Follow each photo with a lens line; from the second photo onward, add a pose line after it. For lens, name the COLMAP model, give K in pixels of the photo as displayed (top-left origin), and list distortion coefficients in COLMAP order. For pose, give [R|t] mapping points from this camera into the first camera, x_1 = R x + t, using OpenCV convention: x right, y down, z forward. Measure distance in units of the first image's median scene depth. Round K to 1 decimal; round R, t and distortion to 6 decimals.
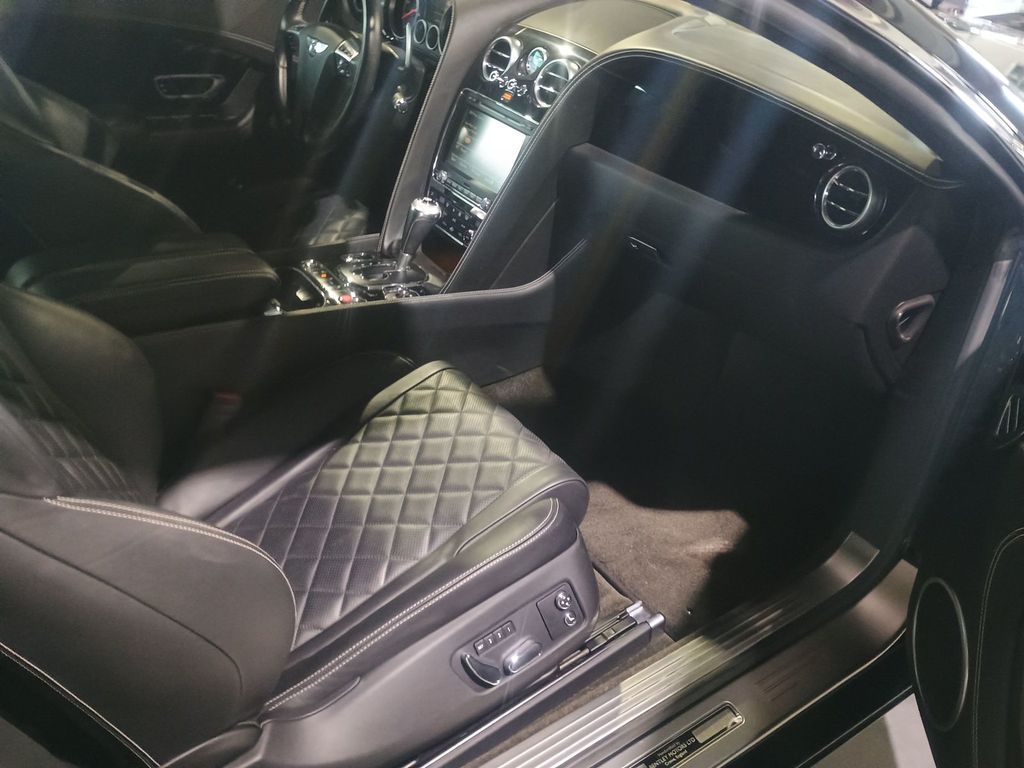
lens RADIAL K [[862.9, 0, 508.8], [0, 862.9, 384.0], [0, 0, 1]] dist [0.022939, 0.016588]
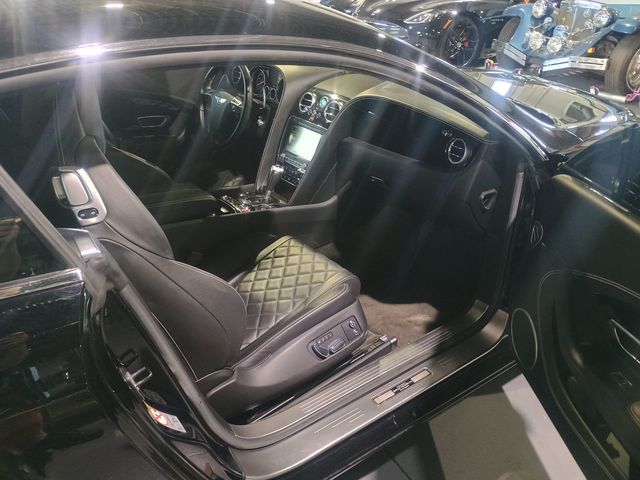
lens RADIAL K [[539.3, 0, 321.7], [0, 539.3, 239.8], [0, 0, 1]] dist [0.022939, 0.016588]
pose [[0.997761, -0.050710, 0.043606, -0.057347], [0.055194, 0.992546, -0.108654, 0.140591], [-0.037771, 0.110817, 0.993123, -0.374218]]
